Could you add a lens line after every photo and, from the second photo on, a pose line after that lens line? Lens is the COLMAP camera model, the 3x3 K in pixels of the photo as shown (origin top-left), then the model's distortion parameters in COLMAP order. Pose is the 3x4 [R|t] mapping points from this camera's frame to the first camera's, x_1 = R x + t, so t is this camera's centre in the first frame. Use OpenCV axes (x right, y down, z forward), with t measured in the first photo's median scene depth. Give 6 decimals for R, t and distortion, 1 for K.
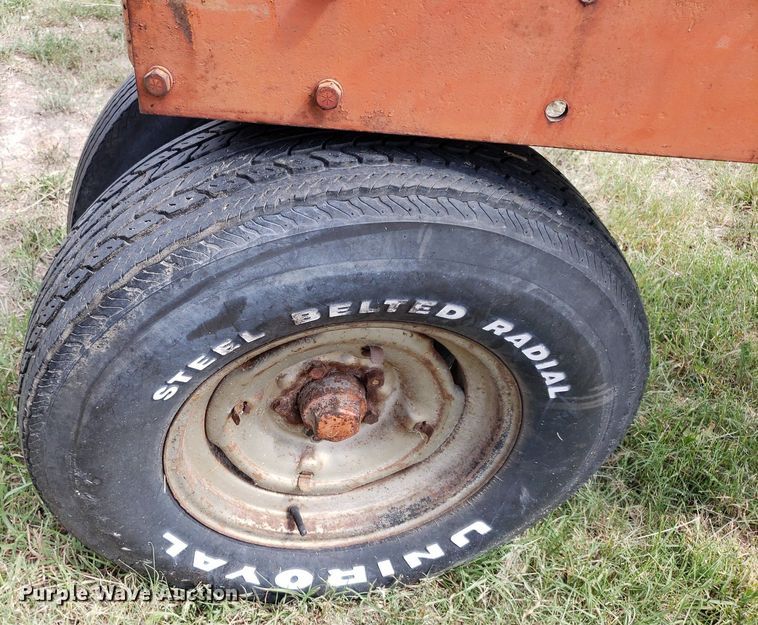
lens RADIAL K [[750.9, 0, 293.0], [0, 750.9, 353.8], [0, 0, 1]] dist [0.007710, 0.000000]
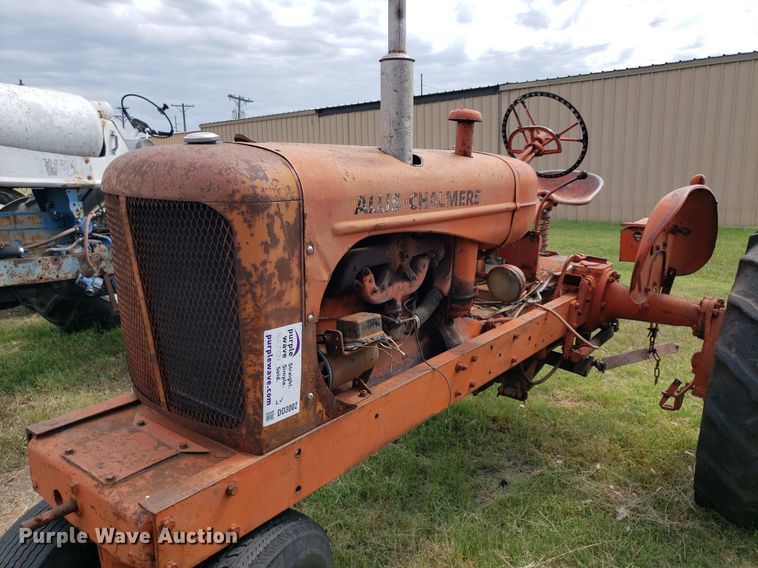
lens RADIAL K [[595.9, 0, 379.7], [0, 595.9, 293.8], [0, 0, 1]] dist [0.015326, 0.005417]
pose [[0.502359, -0.227438, 0.834211, -0.745028], [0.563497, 0.817884, -0.116349, -0.305955], [-0.655826, 0.528524, 0.539031, -0.490628]]
